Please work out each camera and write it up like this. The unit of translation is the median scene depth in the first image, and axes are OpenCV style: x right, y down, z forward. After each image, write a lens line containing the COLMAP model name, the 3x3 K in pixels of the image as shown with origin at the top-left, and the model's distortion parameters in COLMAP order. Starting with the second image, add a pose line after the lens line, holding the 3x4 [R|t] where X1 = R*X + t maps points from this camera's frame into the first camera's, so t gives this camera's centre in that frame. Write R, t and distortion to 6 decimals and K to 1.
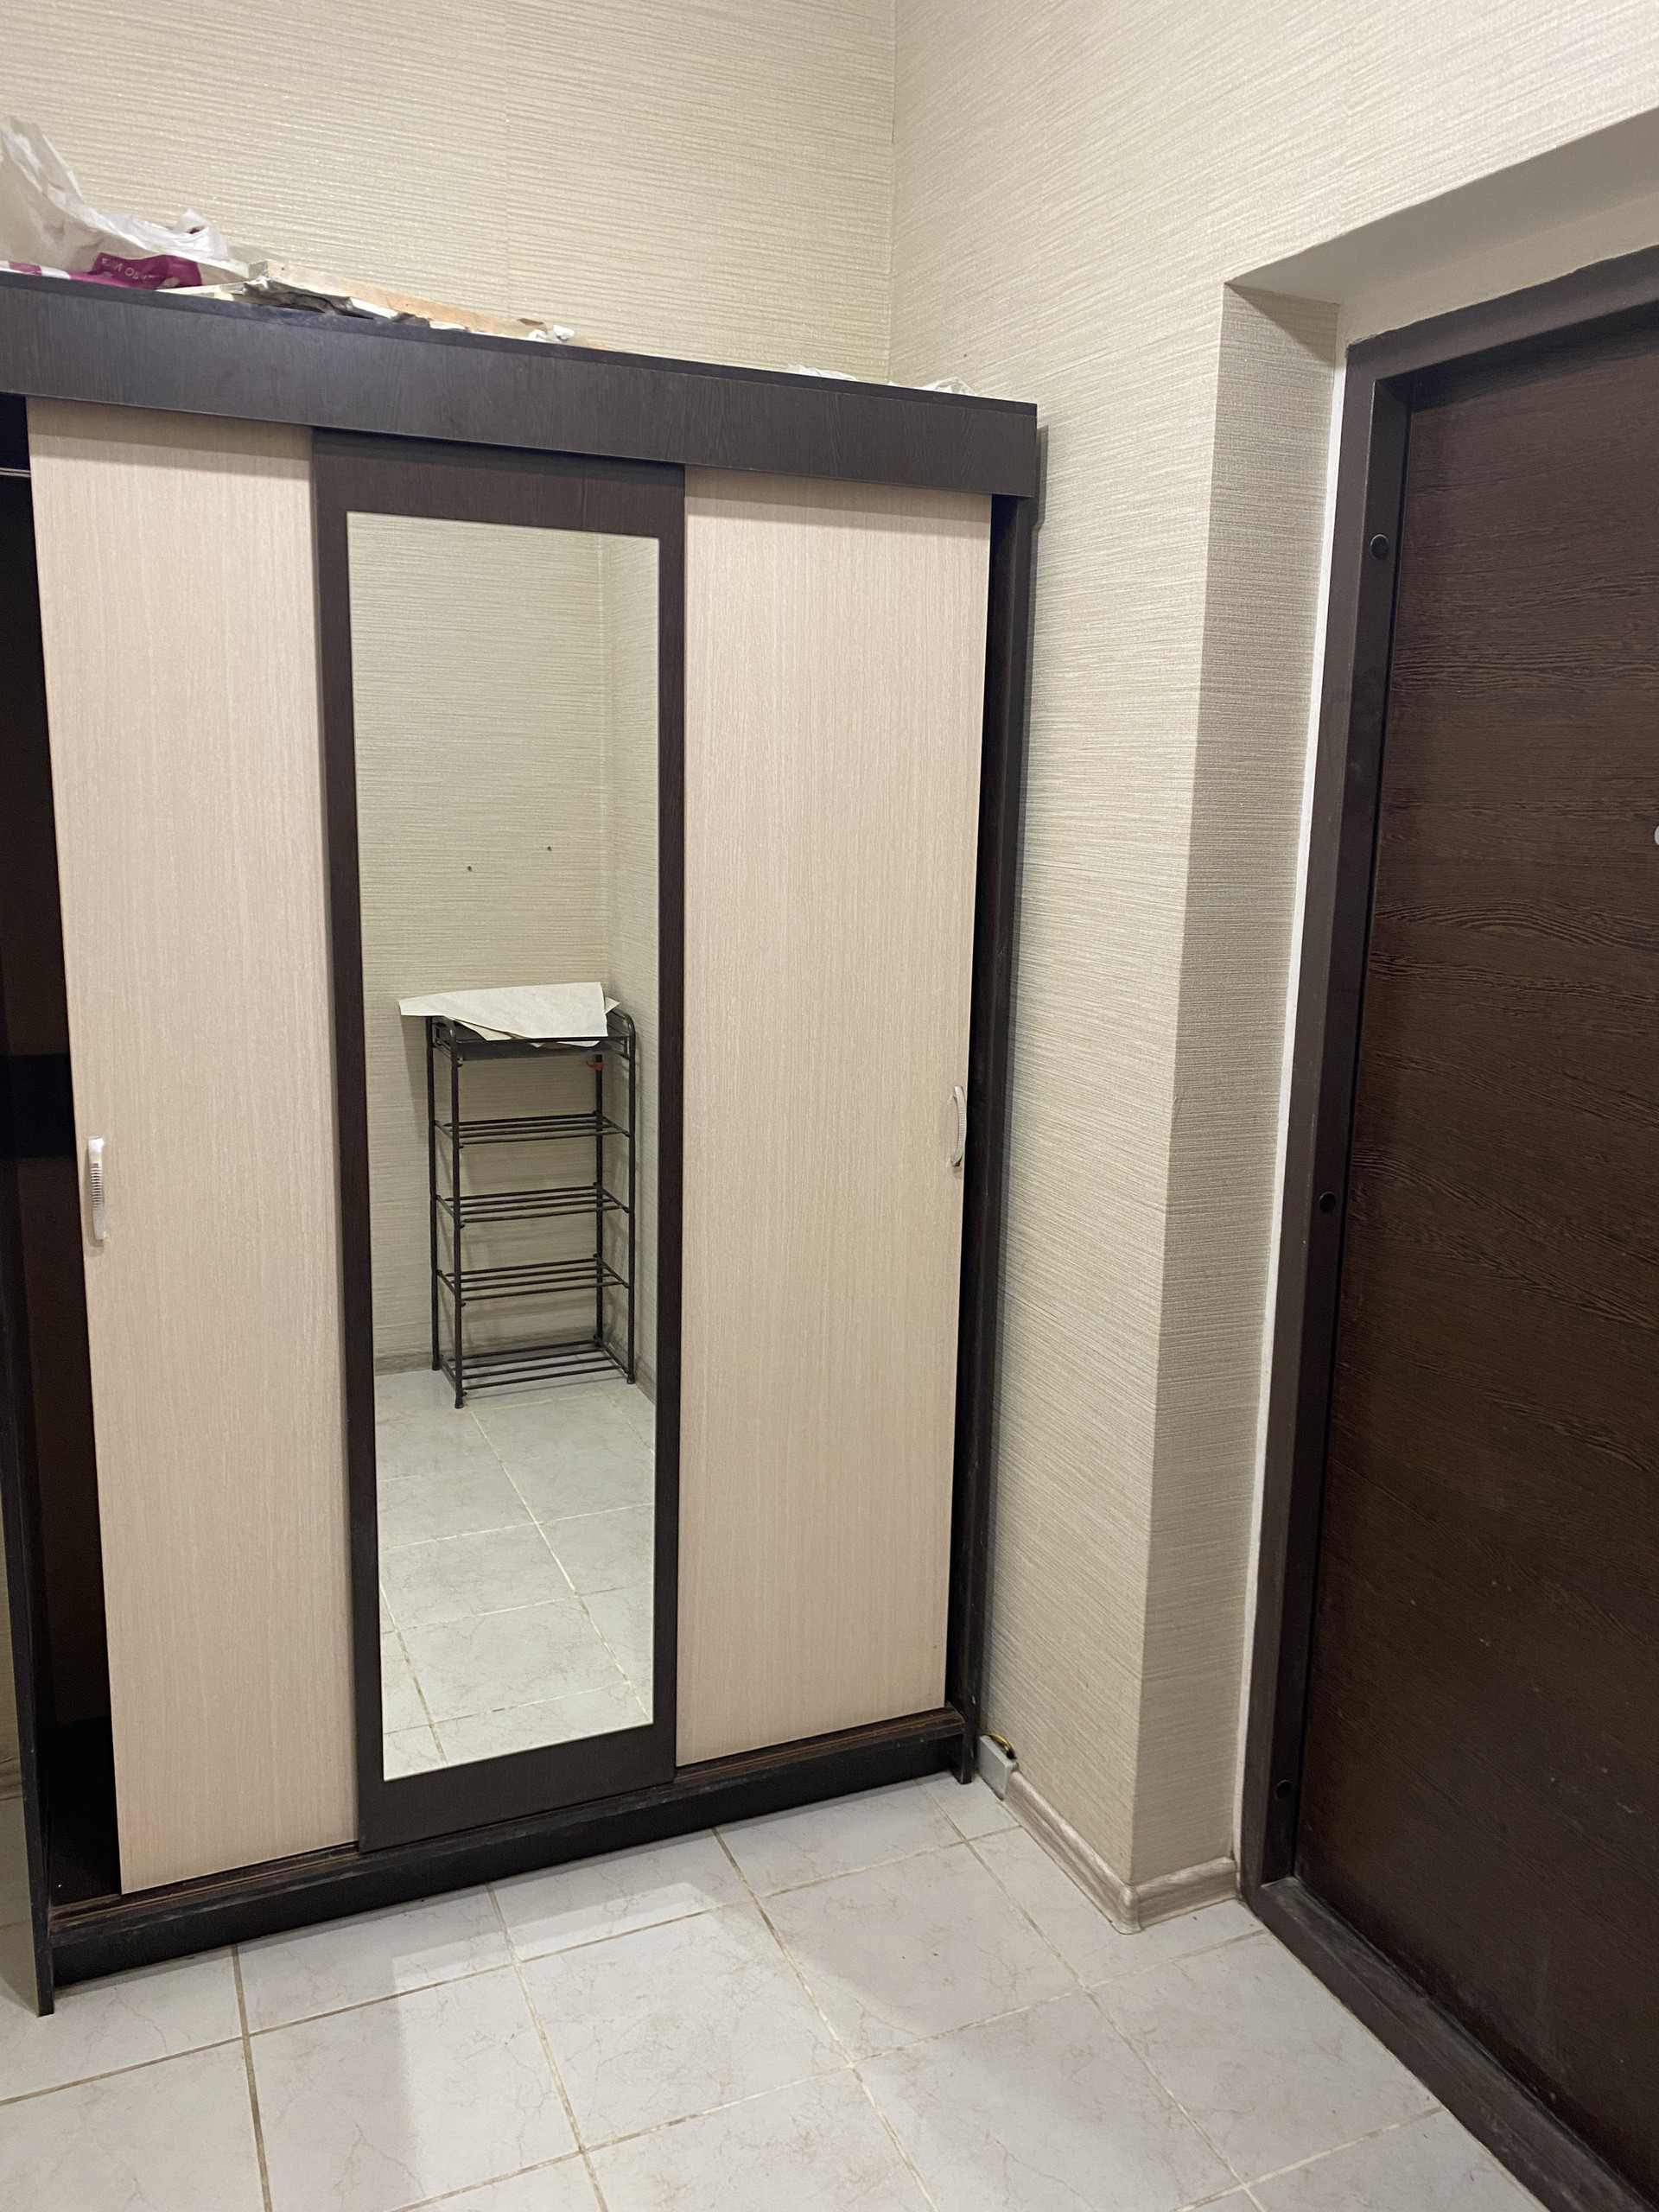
lens RADIAL K [[1675.2, 0, 847.2], [0, 1675.2, 1120.4], [0, 0, 1]] dist [0.043514, -0.040686]
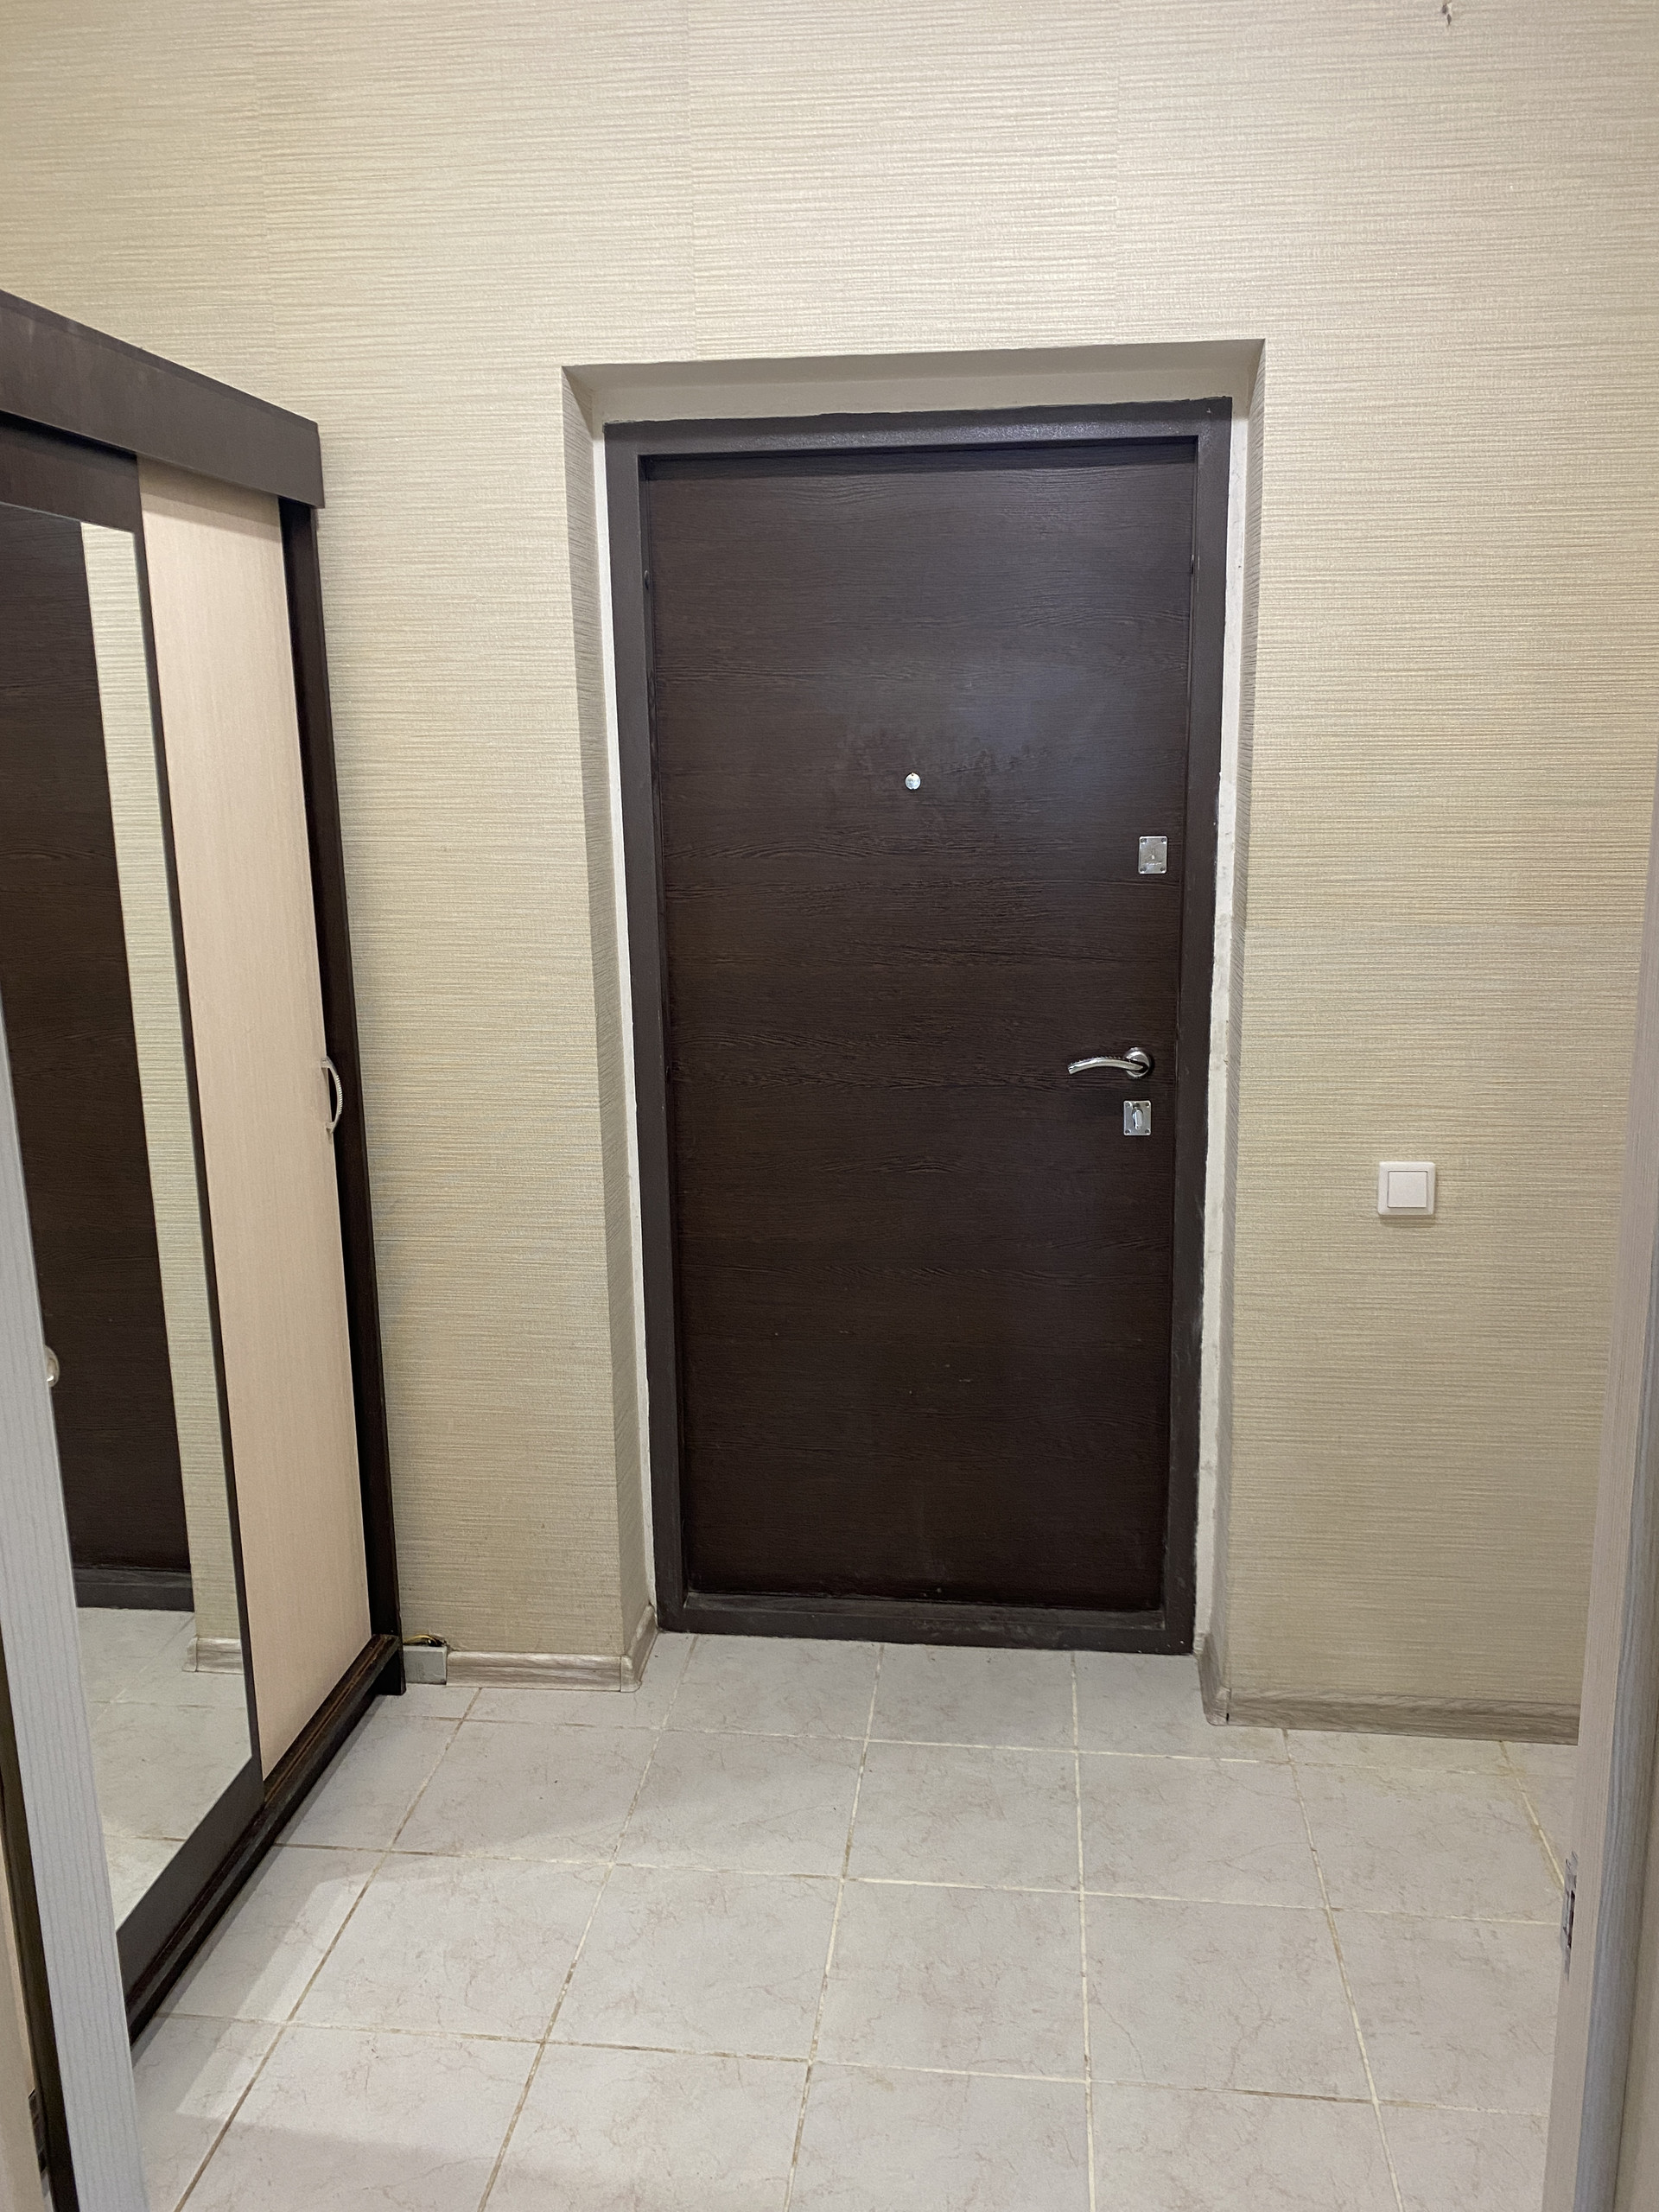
lens RADIAL K [[1675.2, 0, 846.6], [0, 1675.2, 1112.3], [0, 0, 1]] dist [0.043514, -0.040686]
pose [[0.517613, -0.223517, 0.825904, -0.740697], [0.201471, 0.969973, 0.136240, -0.074113], [-0.831557, 0.095876, 0.547103, 0.164848]]
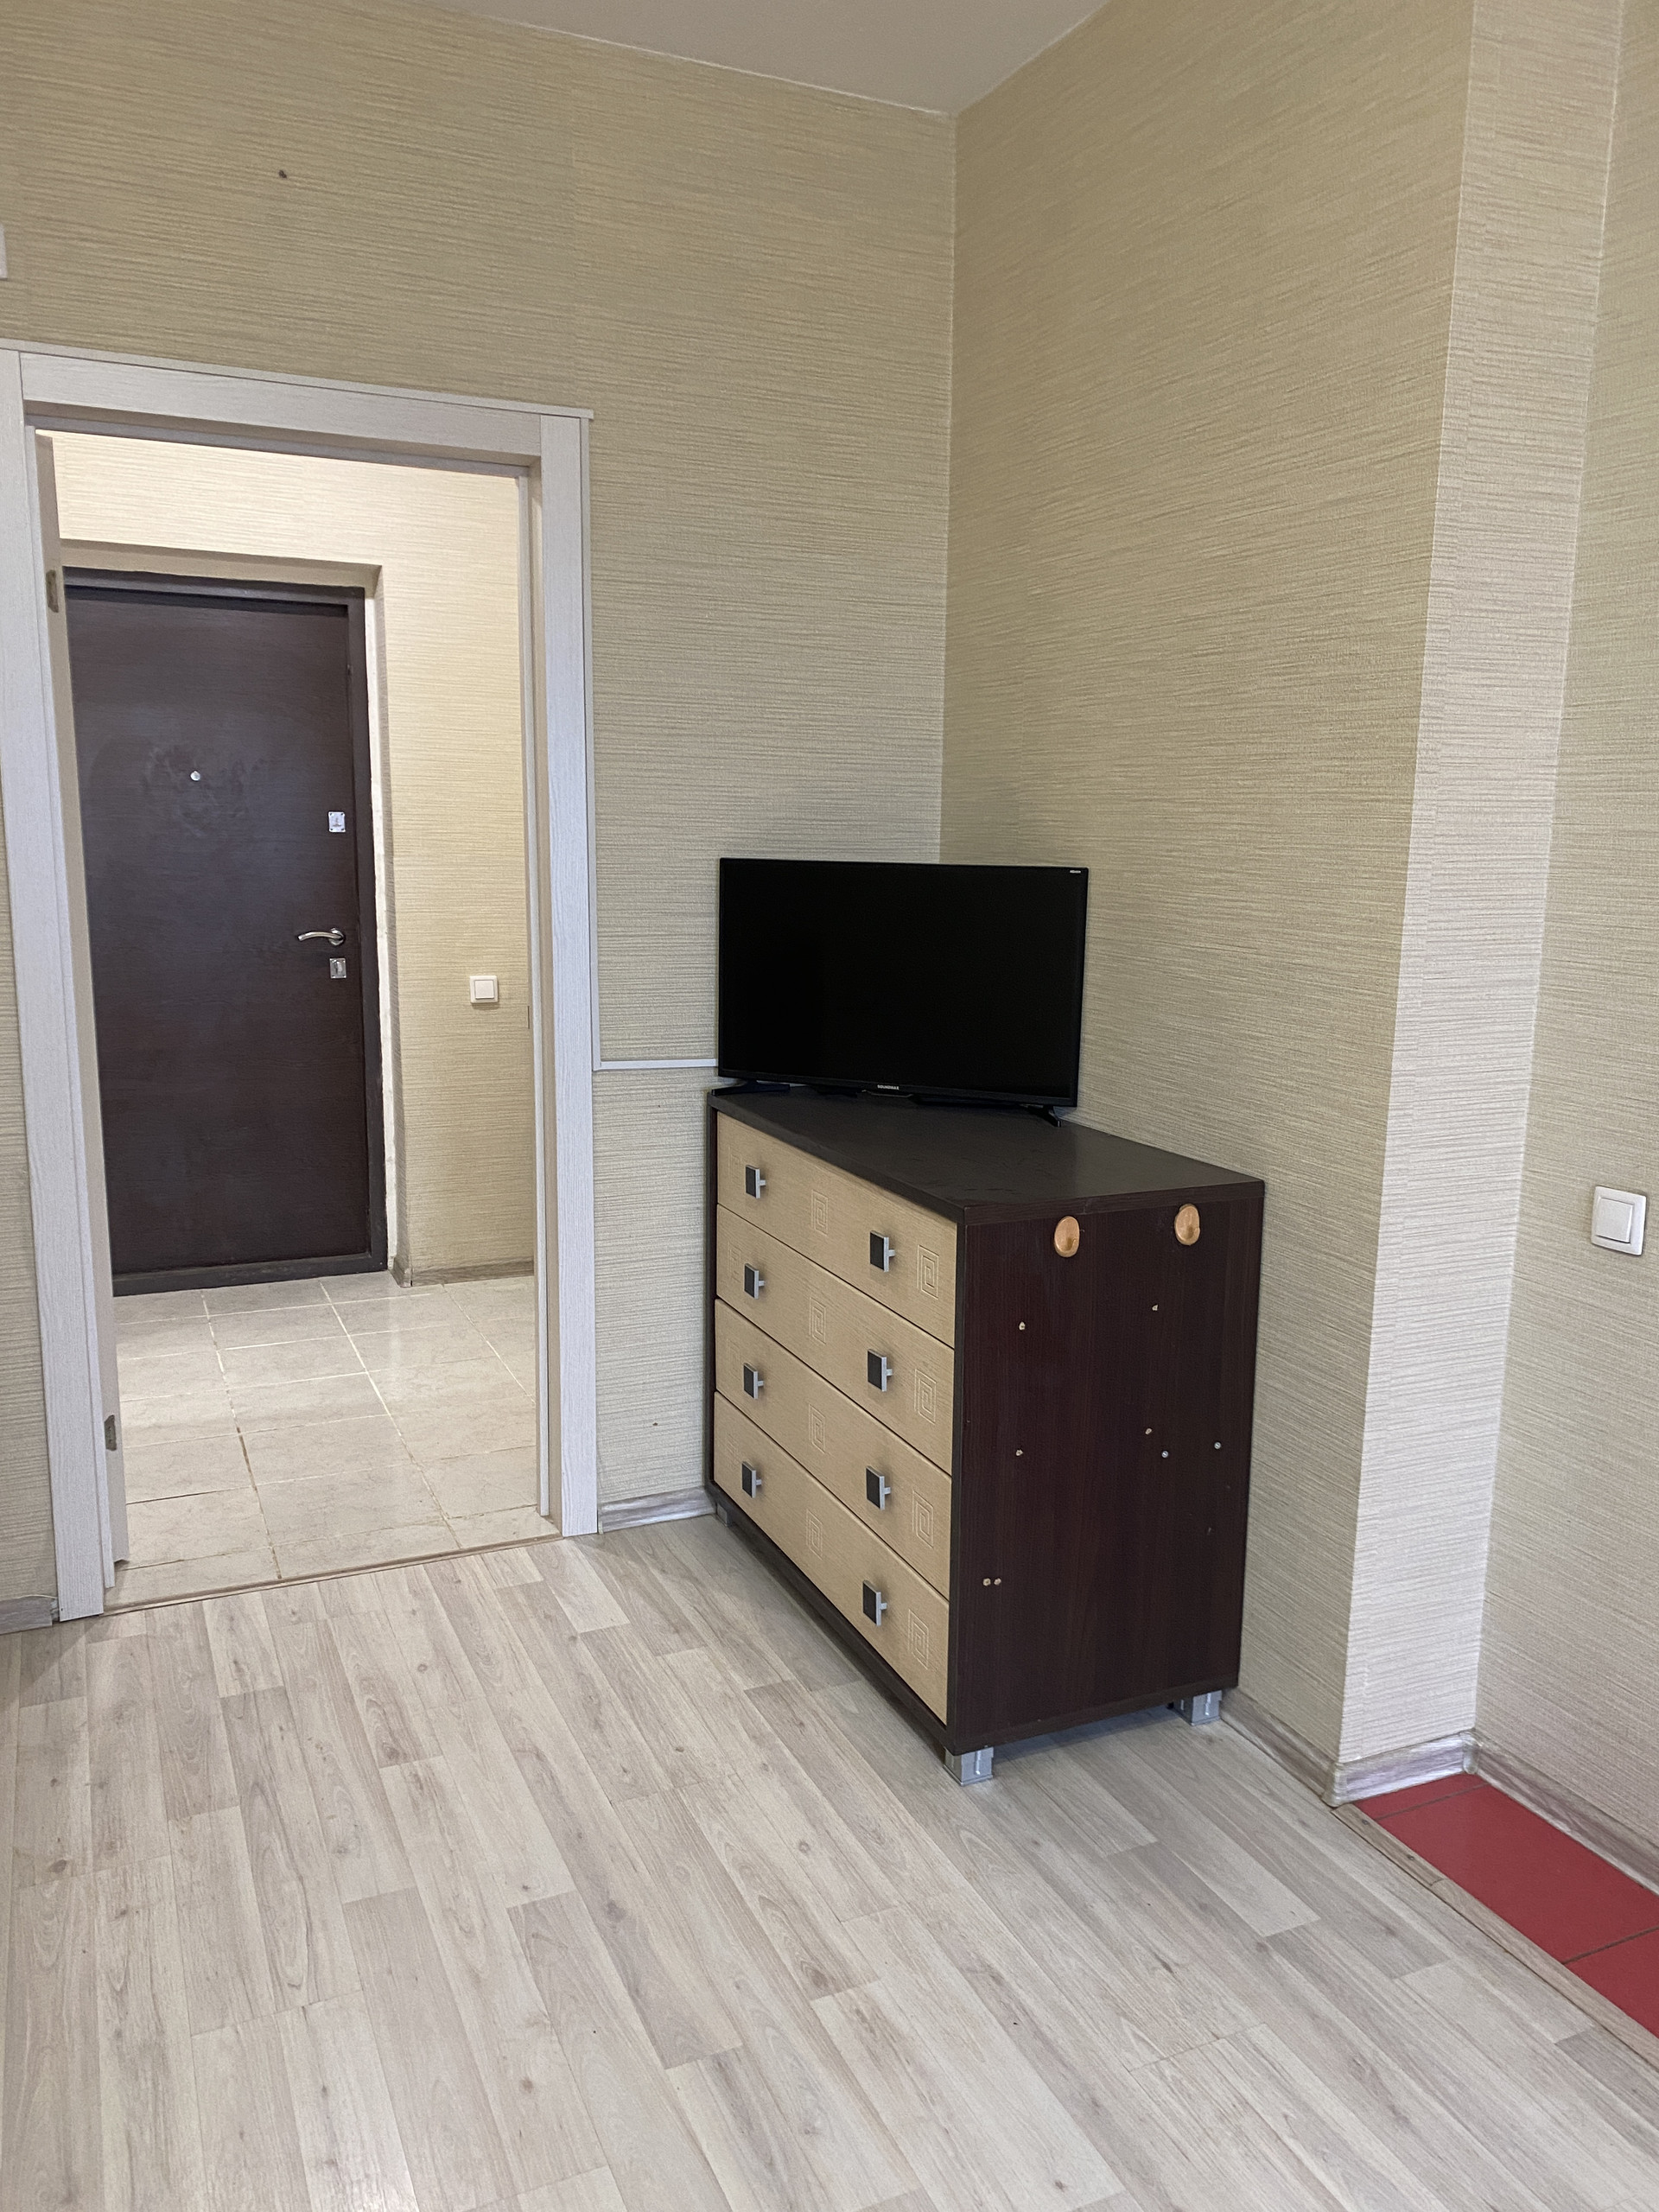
lens RADIAL K [[1675.2, 0, 854.2], [0, 1675.2, 1114.6], [0, 0, 1]] dist [0.043514, -0.040686]
pose [[0.008269, -0.197010, 0.980367, -1.907455], [0.182734, 0.964189, 0.192218, 0.029900], [-0.983128, 0.177557, 0.043973, -0.092246]]
